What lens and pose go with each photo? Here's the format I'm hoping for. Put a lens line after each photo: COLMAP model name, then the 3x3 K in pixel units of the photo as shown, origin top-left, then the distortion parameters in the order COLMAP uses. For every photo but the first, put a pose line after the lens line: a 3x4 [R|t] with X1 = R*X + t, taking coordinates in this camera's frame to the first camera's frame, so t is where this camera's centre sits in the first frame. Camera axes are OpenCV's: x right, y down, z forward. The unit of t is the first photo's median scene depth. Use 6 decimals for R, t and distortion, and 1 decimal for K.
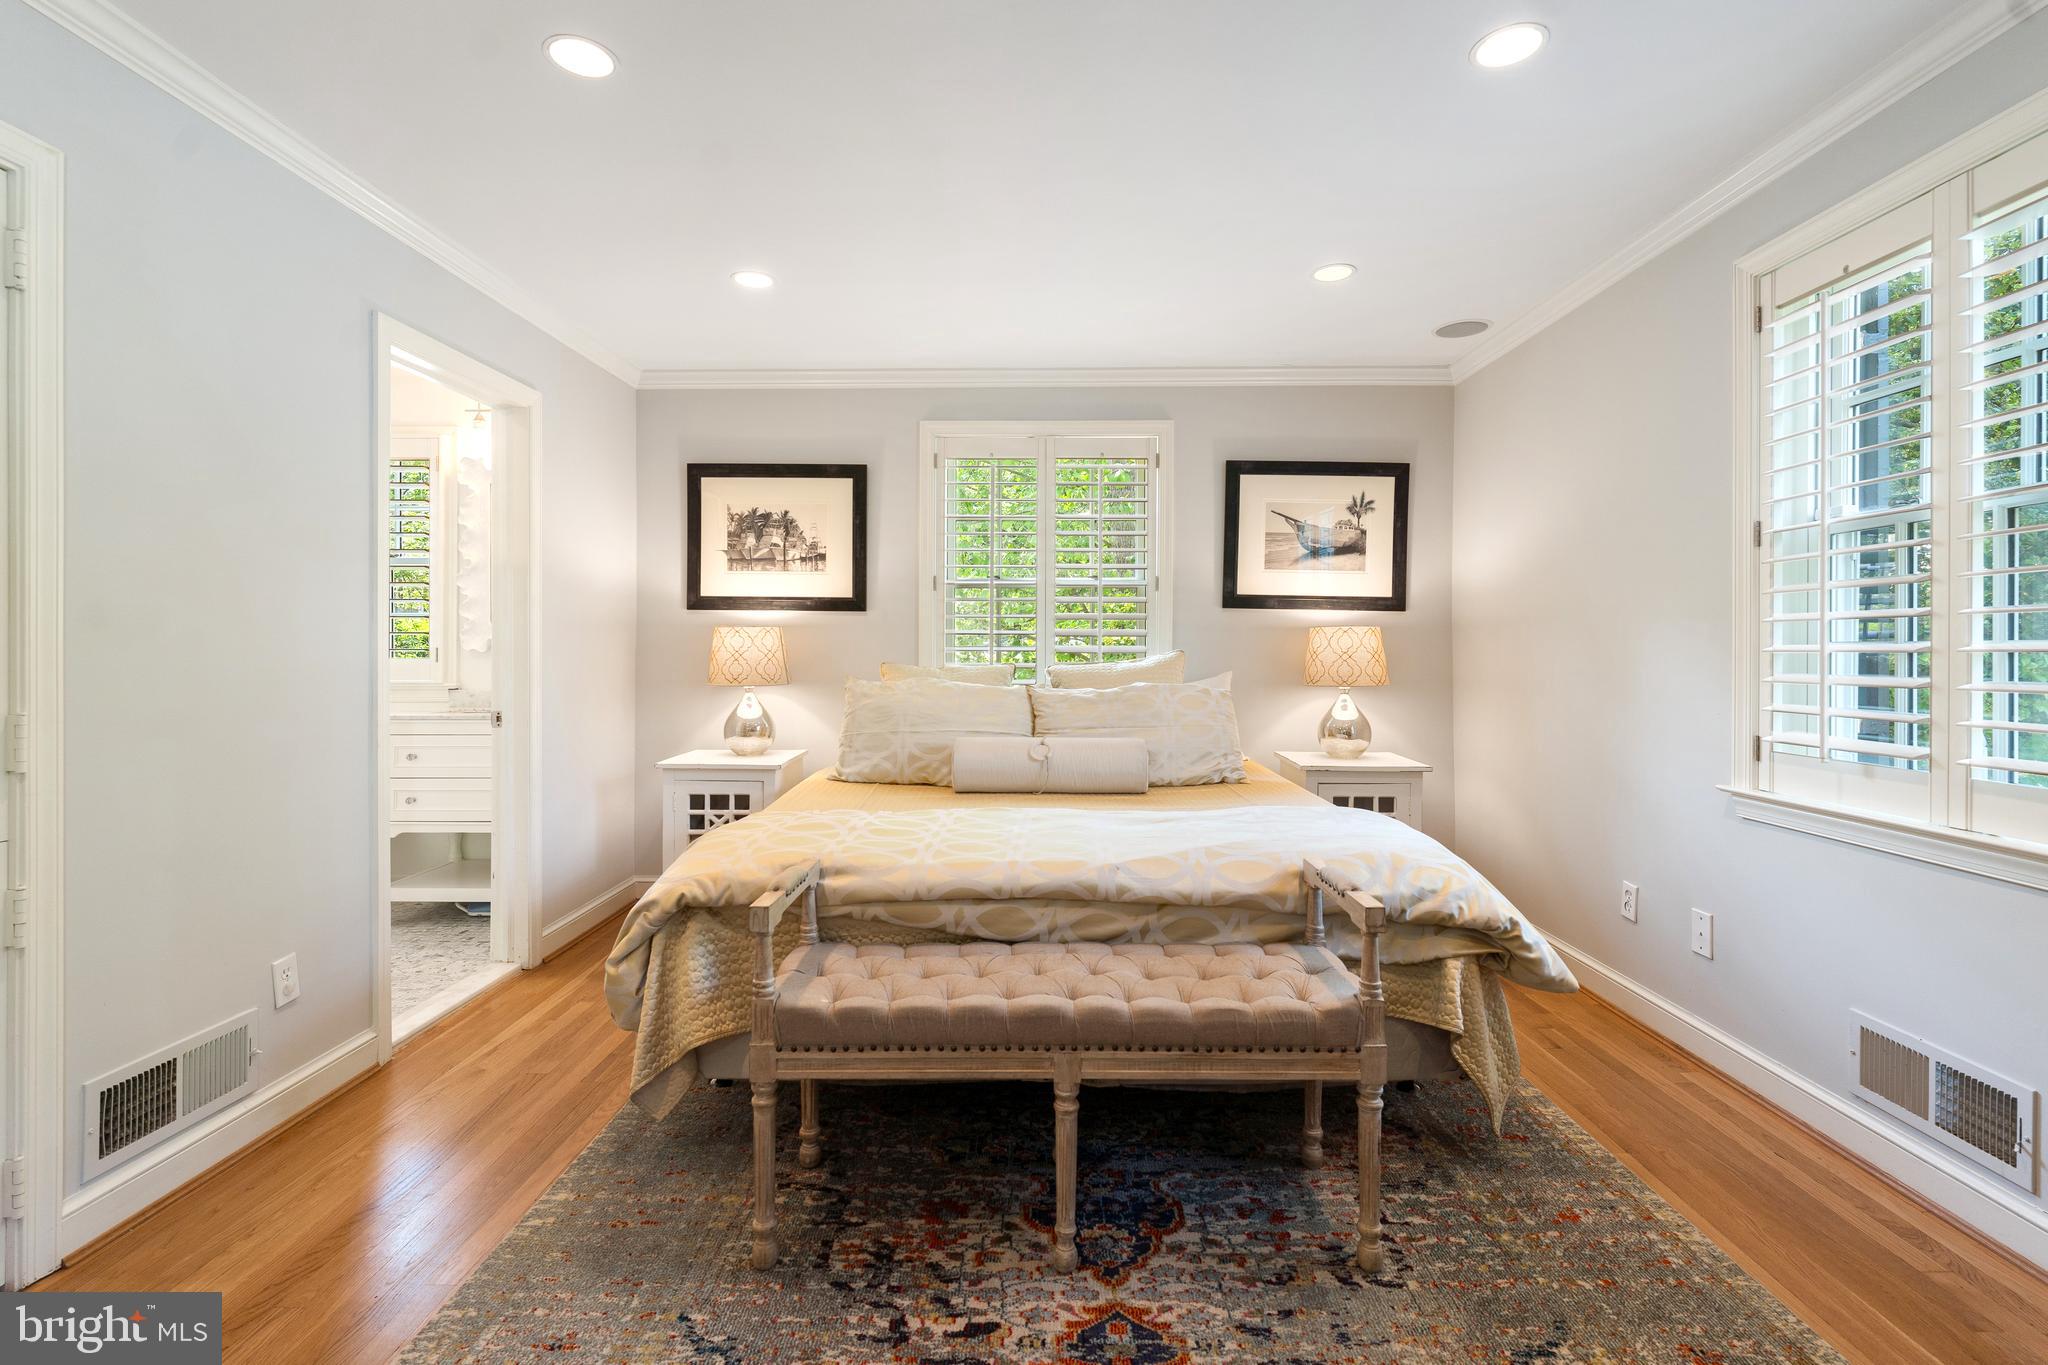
lens RADIAL K [[943.1, 0, 1027.1], [0, 943.1, 660.7], [0, 0, 1]] dist [0.001637, 0.000029]
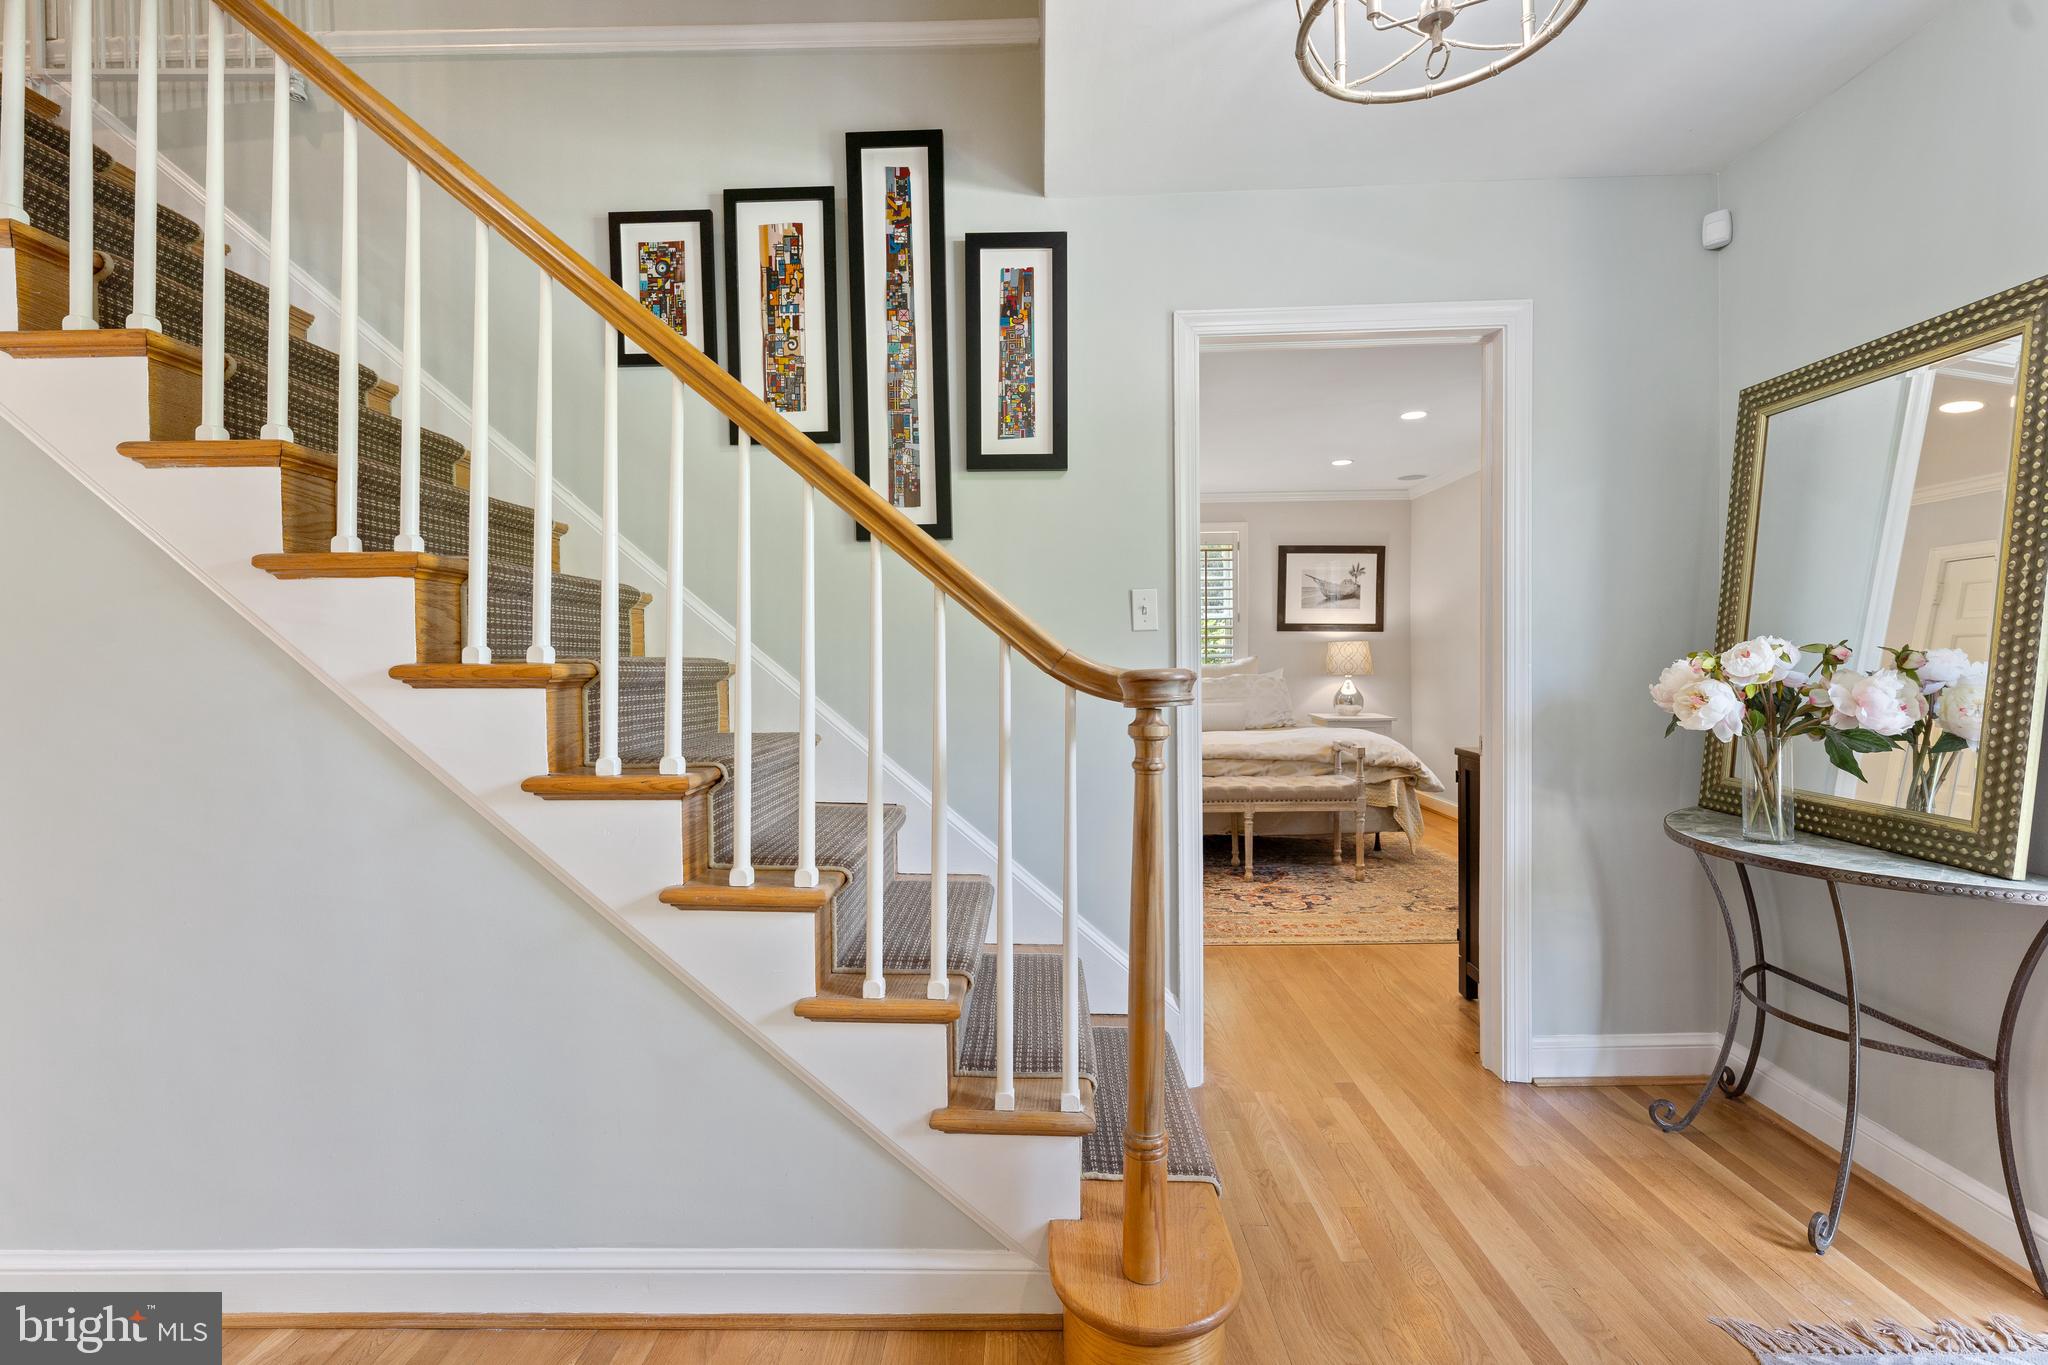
lens RADIAL K [[943.1, 0, 1022.5], [0, 943.1, 682.2], [0, 0, 1]] dist [0.001637, 0.000029]
pose [[0.999942, -0.009793, -0.004593, -0.254496], [0.009853, 0.999863, 0.013317, 0.010063], [0.004462, -0.013361, 0.999901, -0.736825]]
